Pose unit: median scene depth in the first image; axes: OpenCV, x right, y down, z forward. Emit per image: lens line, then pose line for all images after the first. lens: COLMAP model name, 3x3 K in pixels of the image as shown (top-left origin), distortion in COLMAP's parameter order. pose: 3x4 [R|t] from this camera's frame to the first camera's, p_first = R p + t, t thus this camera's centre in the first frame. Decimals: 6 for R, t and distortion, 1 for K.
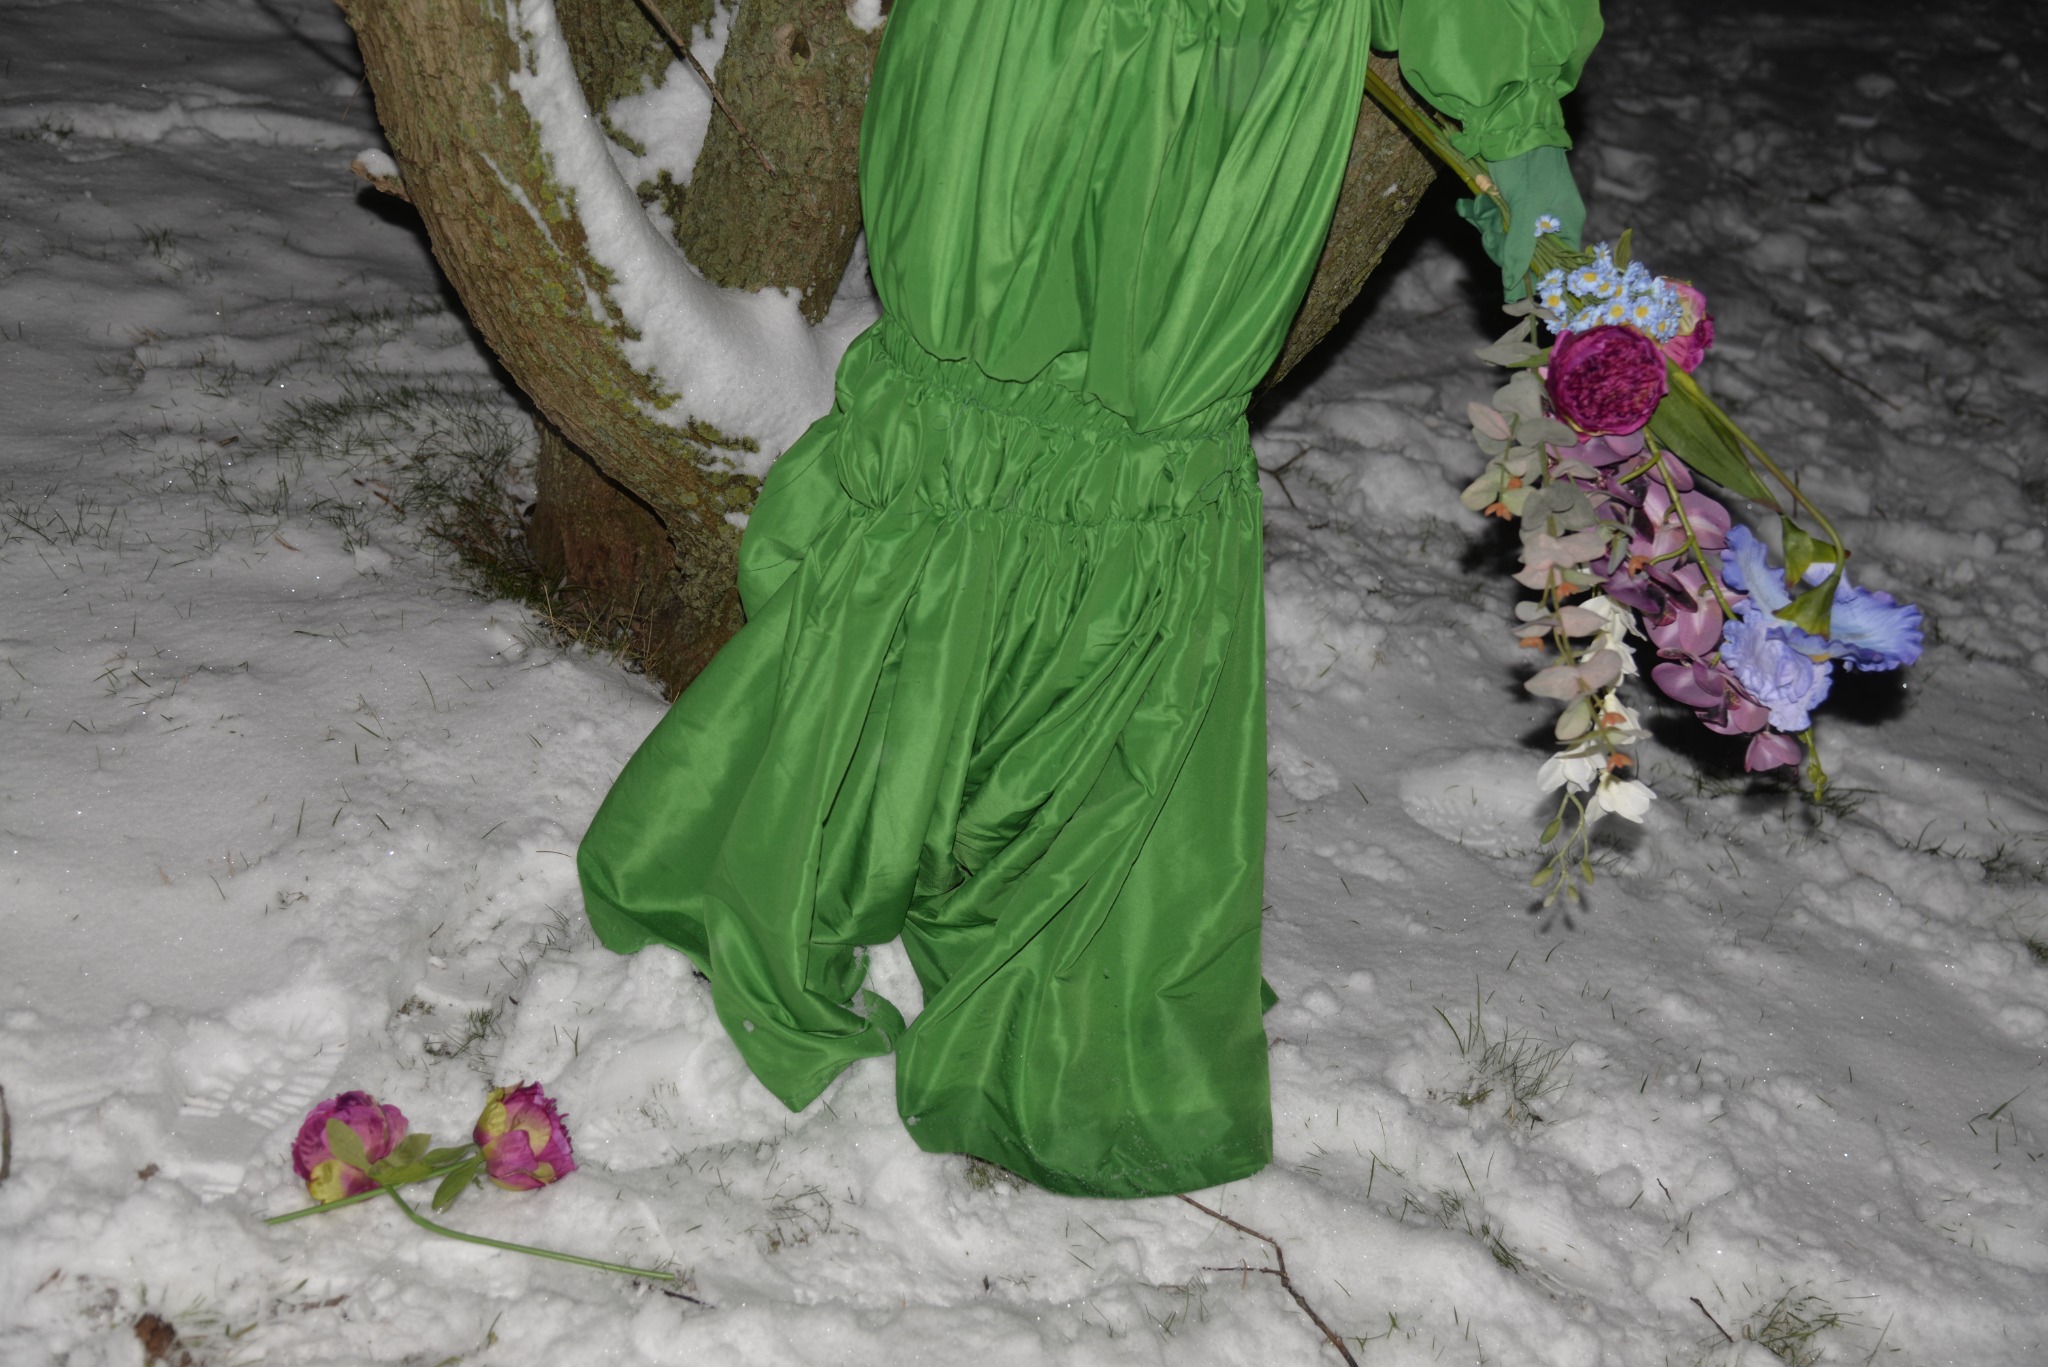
lens RADIAL K [[2561.0, 0, 1024.0], [0, 2561.0, 683.5], [0, 0, 1]] dist [0.162119, 0.055979]
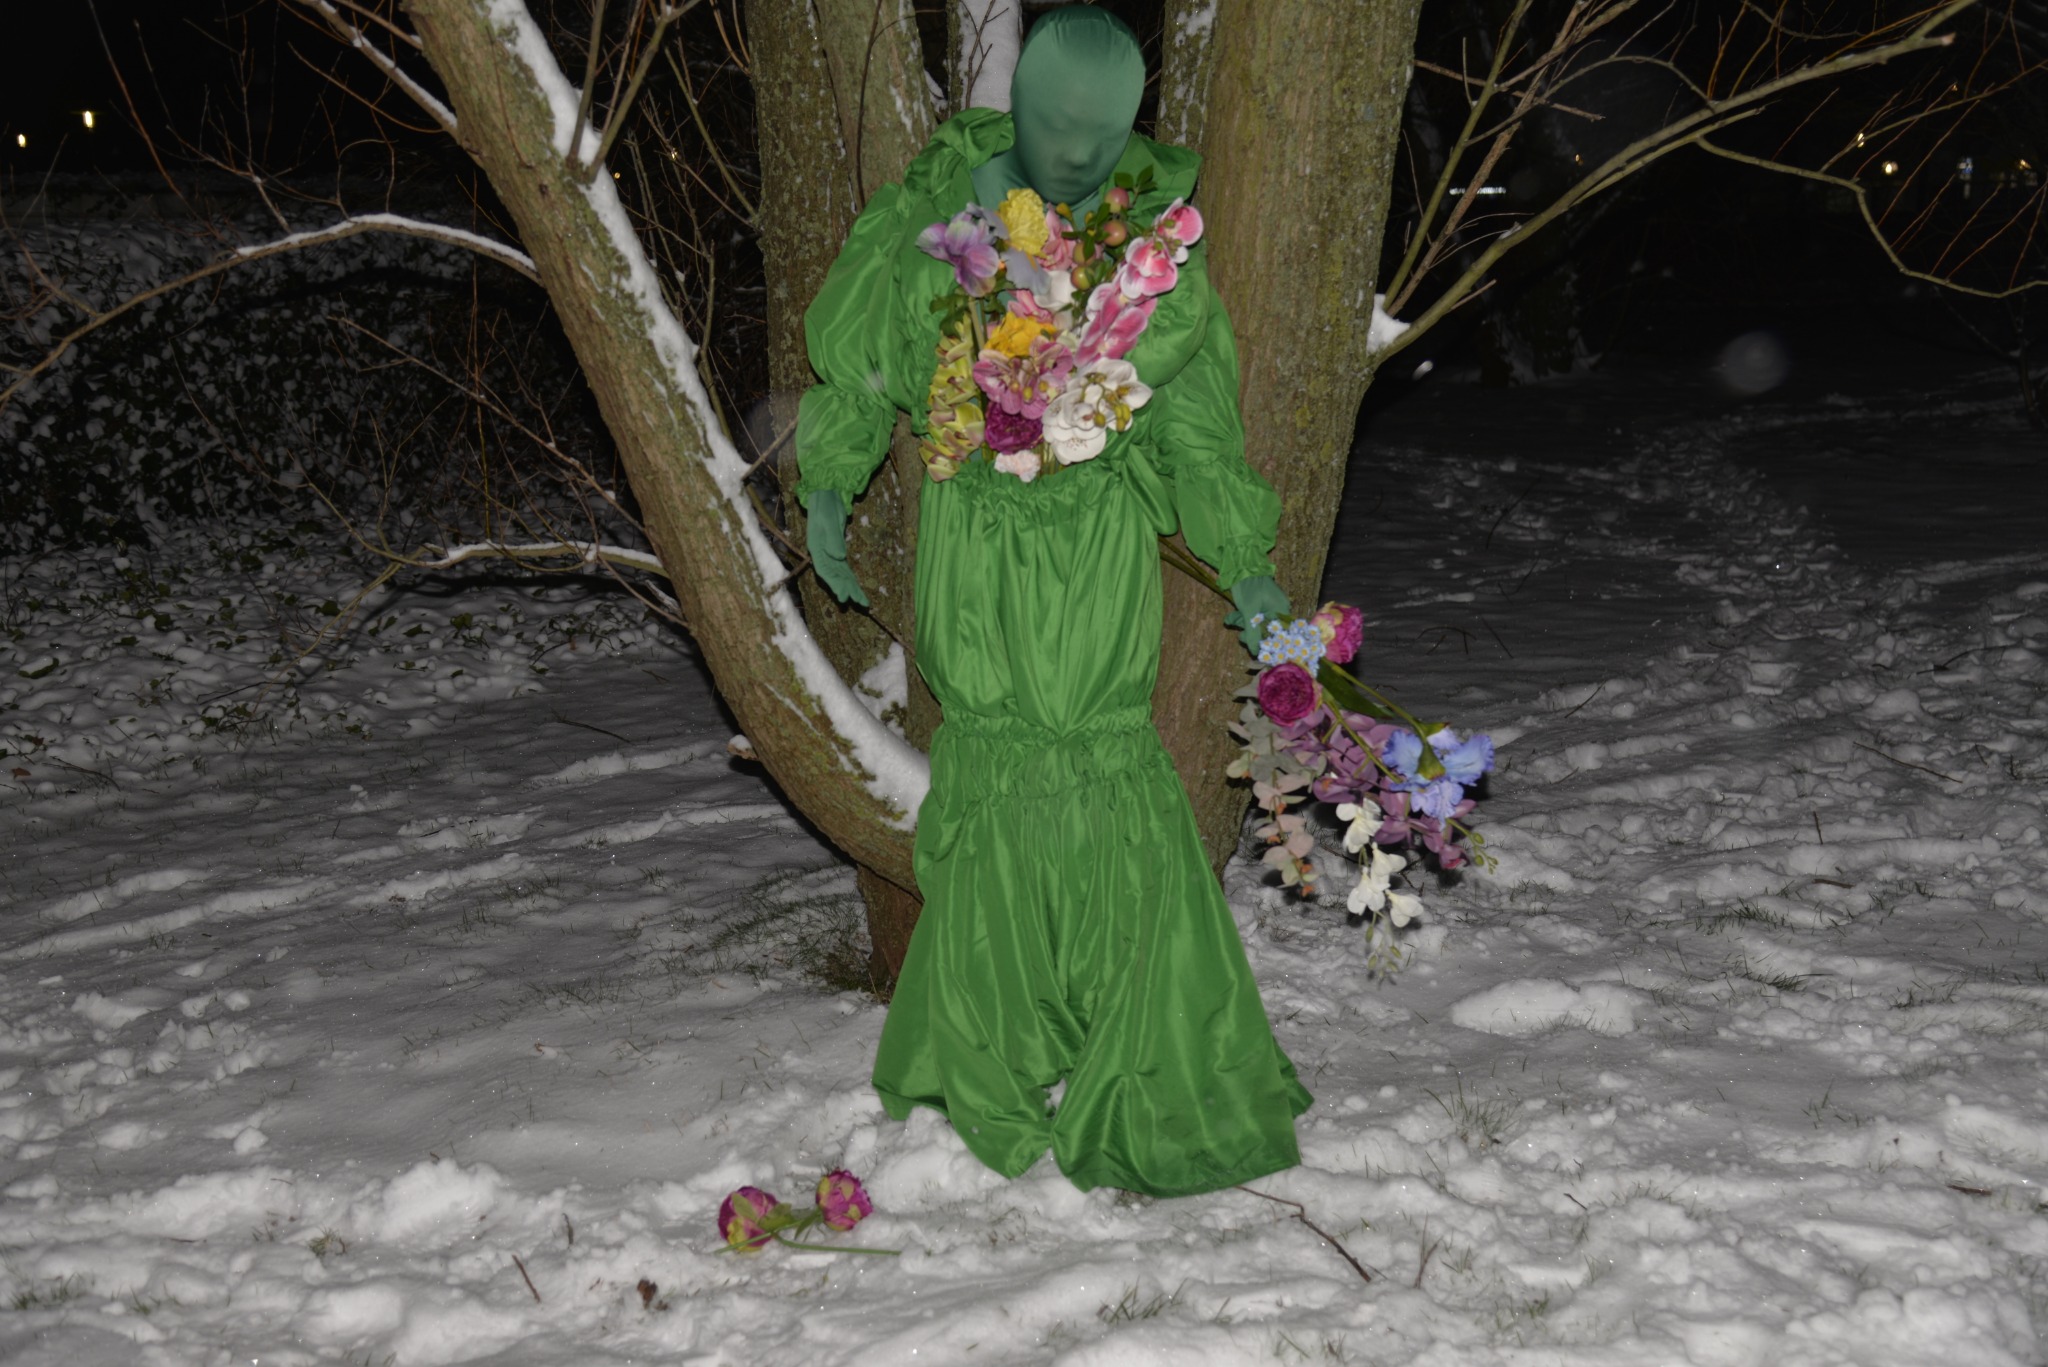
lens RADIAL K [[2561.0, 0, 1024.0], [0, 2561.0, 683.5], [0, 0, 1]] dist [0.162119, 0.055979]
pose [[0.958900, -0.217058, -0.182750, 0.266203], [0.149338, 0.933707, -0.325406, 0.369099], [0.241267, 0.284740, 0.927746, -0.567582]]
